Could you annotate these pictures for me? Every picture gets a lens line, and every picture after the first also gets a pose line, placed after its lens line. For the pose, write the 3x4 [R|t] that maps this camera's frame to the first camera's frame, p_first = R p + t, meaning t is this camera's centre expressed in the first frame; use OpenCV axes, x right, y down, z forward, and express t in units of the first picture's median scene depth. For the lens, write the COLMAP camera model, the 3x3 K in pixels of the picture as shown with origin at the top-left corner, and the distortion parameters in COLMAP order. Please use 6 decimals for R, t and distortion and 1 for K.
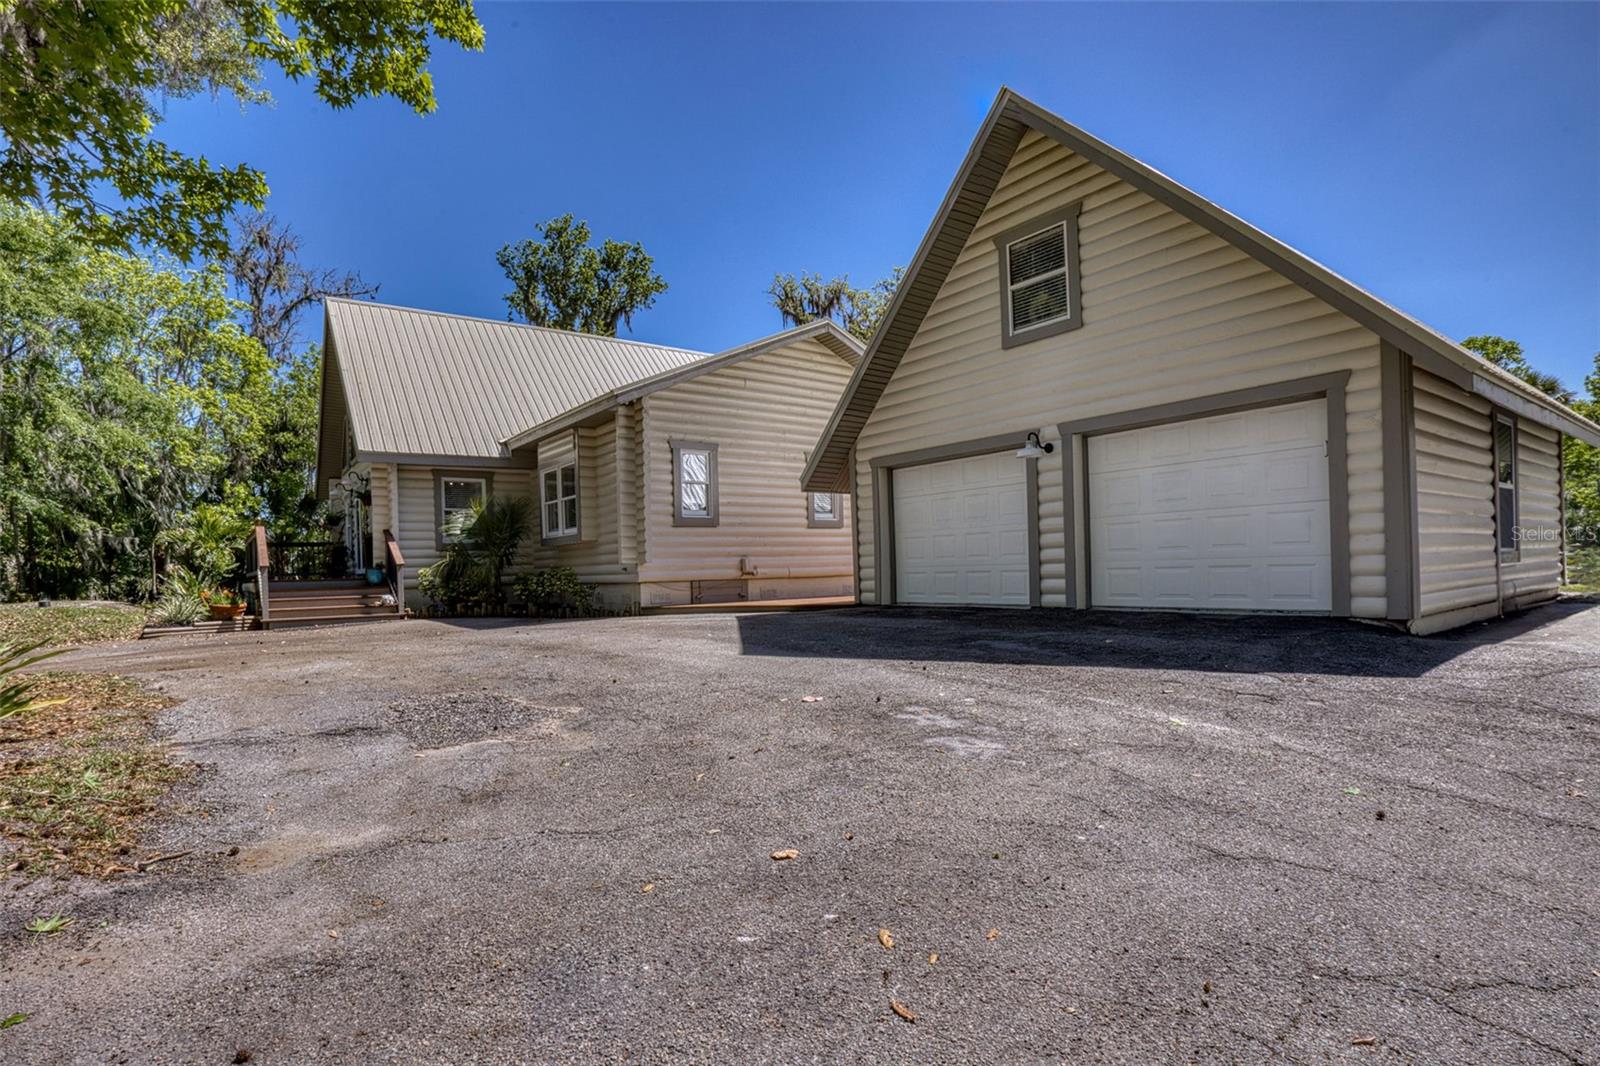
lens RADIAL K [[781.9, 0, 794.7], [0, 781.9, 538.4], [0, 0, 1]] dist [-0.005139, -0.000201]
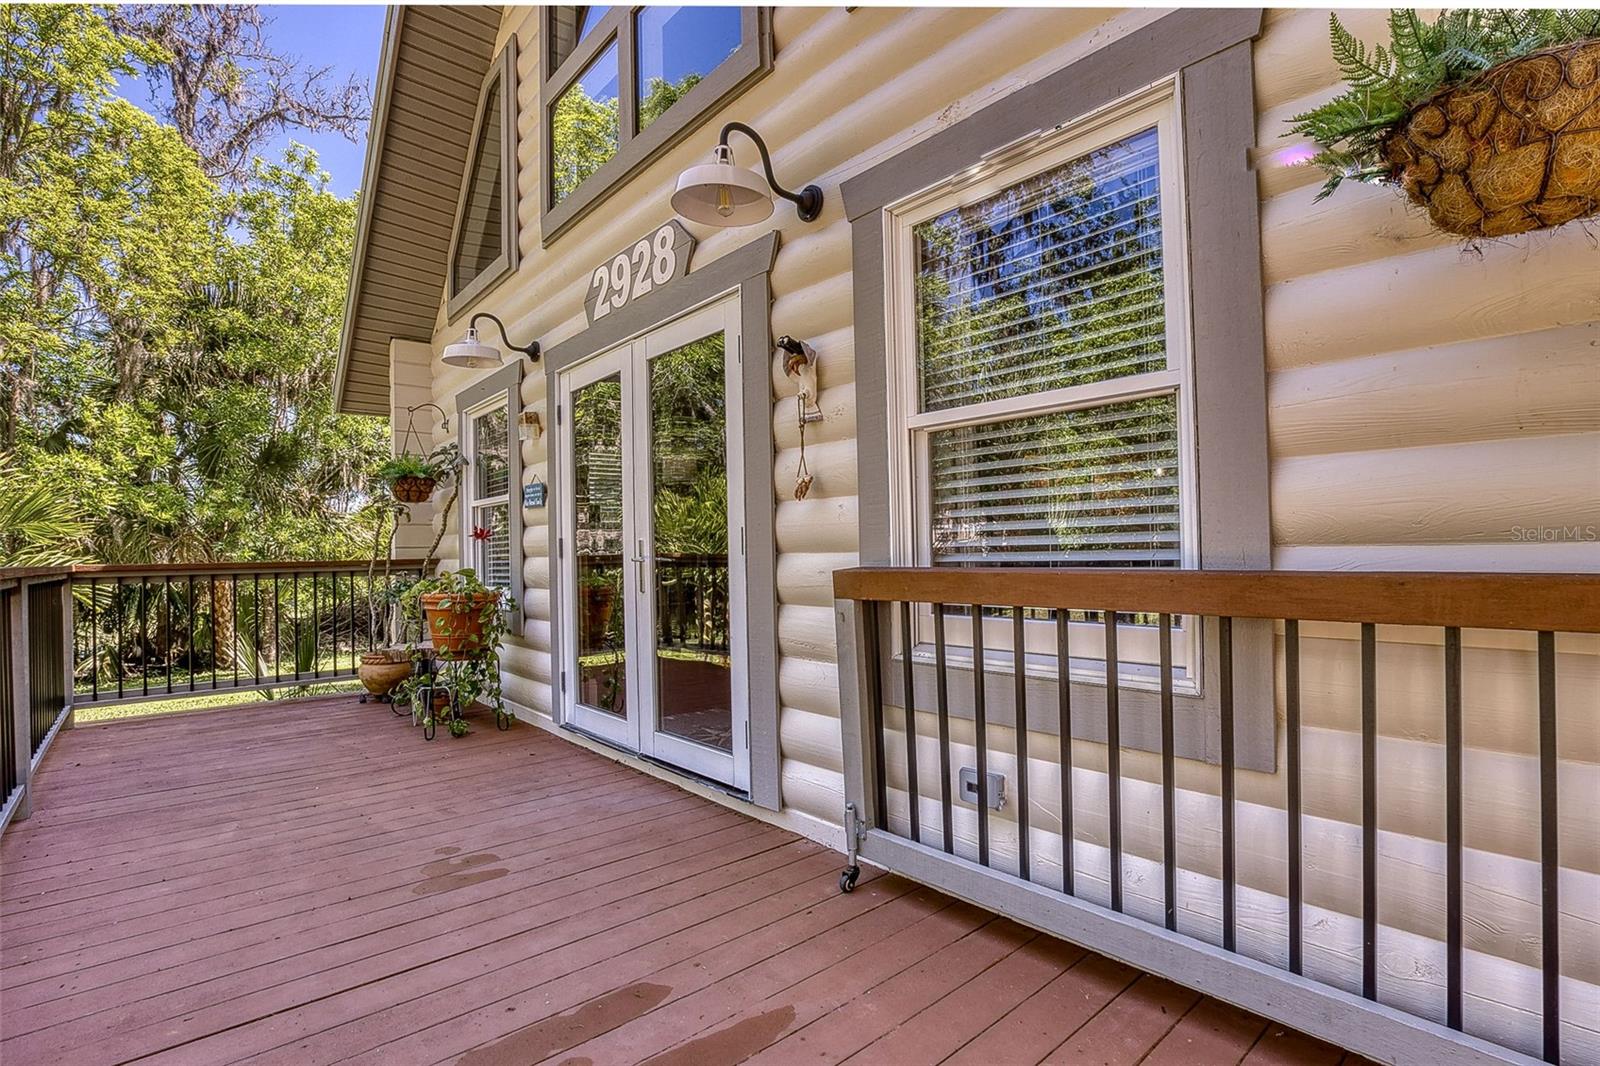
lens RADIAL K [[739.9, 0, 813.8], [0, 739.9, 541.6], [0, 0, 1]] dist [-0.022600, 0.000348]
pose [[0.995679, 0.020482, 0.090576, -0.348880], [-0.021974, 0.999638, 0.015502, -0.007818], [-0.090226, -0.017425, 0.995769, 0.544204]]
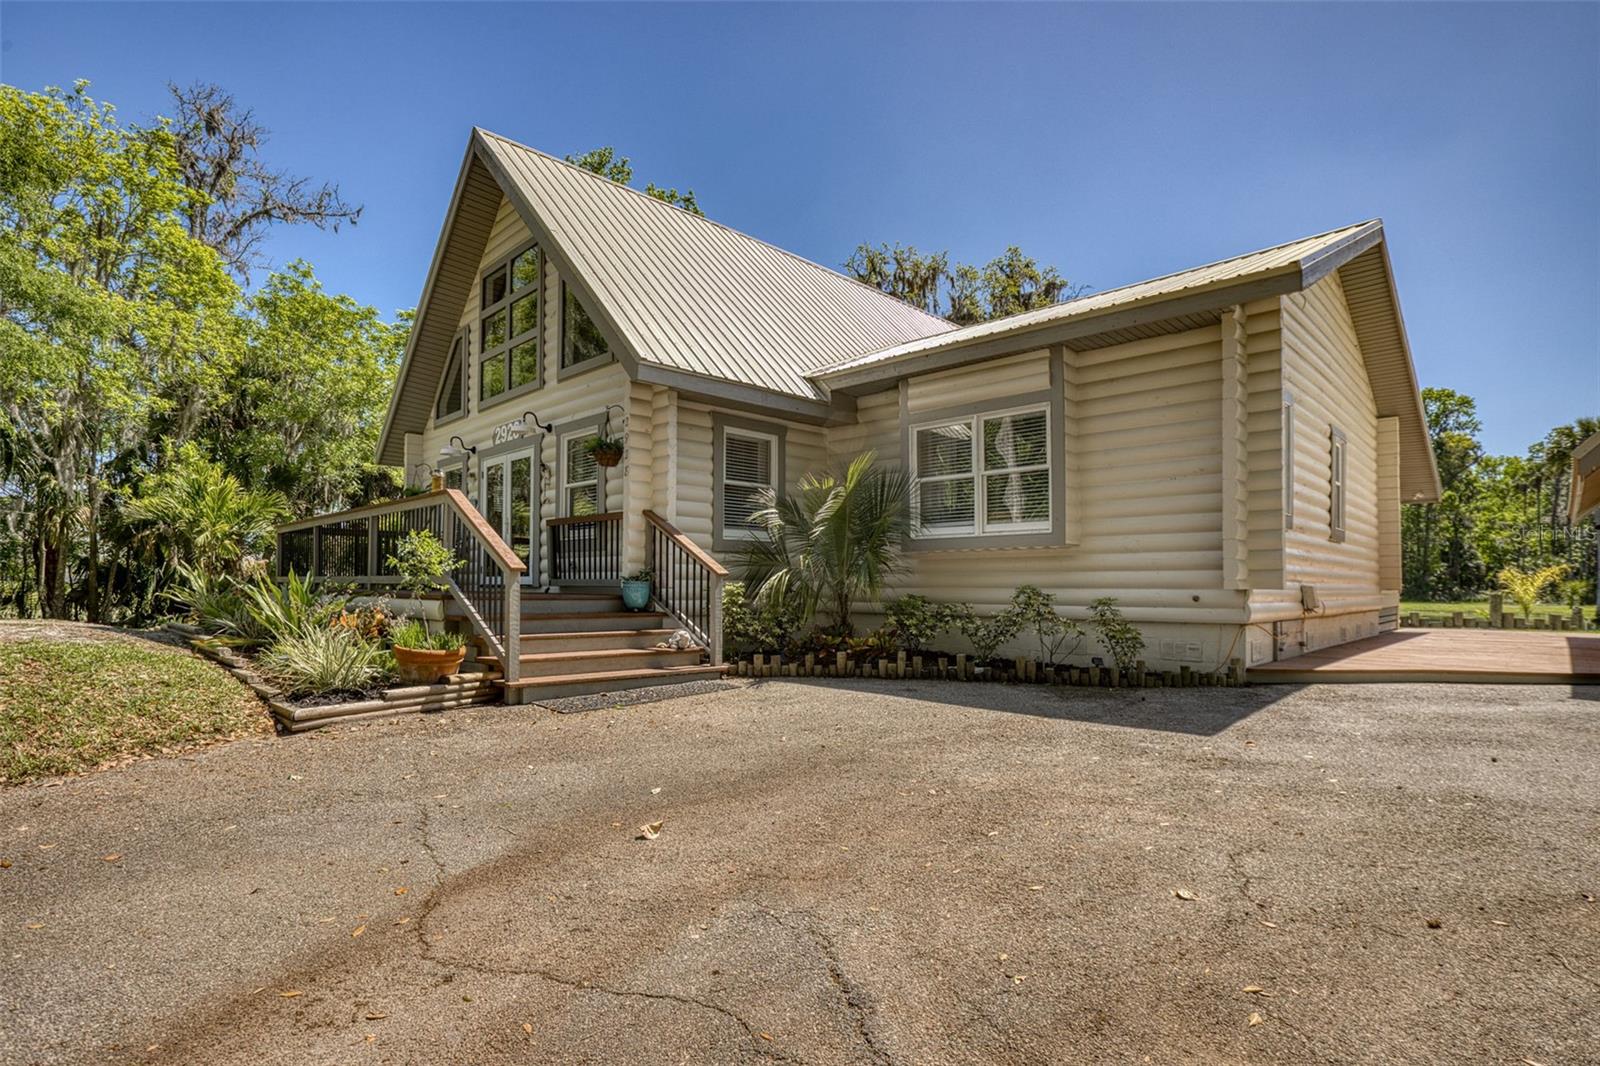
lens RADIAL K [[781.9, 0, 794.7], [0, 781.9, 543.4], [0, 0, 1]] dist [-0.005139, -0.000201]
pose [[0.989032, 0.042501, 0.141453, -0.274265], [-0.039873, 0.998976, -0.021360, 0.011117], [-0.142216, 0.015486, 0.989715, 0.239781]]
